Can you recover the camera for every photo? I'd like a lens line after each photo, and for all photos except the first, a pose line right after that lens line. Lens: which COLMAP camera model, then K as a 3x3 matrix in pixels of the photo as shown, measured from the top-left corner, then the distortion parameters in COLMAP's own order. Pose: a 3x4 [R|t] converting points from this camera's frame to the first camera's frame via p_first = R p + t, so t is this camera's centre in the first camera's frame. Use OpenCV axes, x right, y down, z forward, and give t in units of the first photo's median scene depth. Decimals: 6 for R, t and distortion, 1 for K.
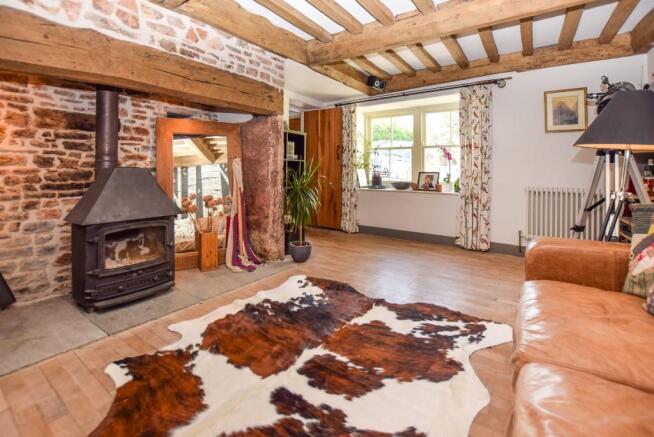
lens RADIAL K [[296.9, 0, 335.2], [0, 296.9, 173.6], [0, 0, 1]] dist [-0.032444, -0.001940]
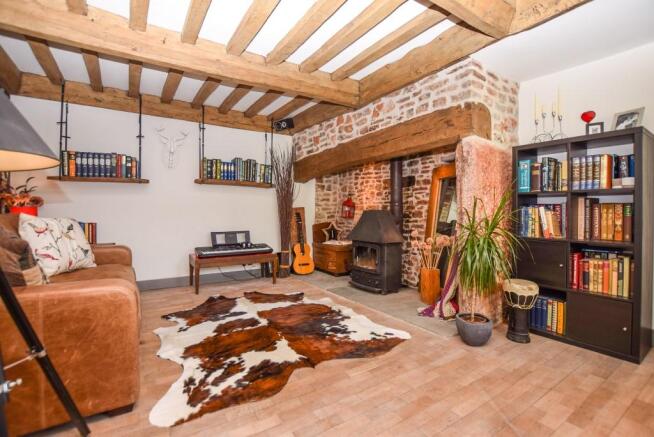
lens RADIAL K [[296.9, 0, 325.5], [0, 296.9, 216.8], [0, 0, 1]] dist [-0.032444, -0.001940]
pose [[-0.383809, 0.006468, -0.923390, 1.088361], [-0.010368, 0.999882, 0.011314, 0.001702], [0.923354, 0.013916, -0.383696, 1.619721]]
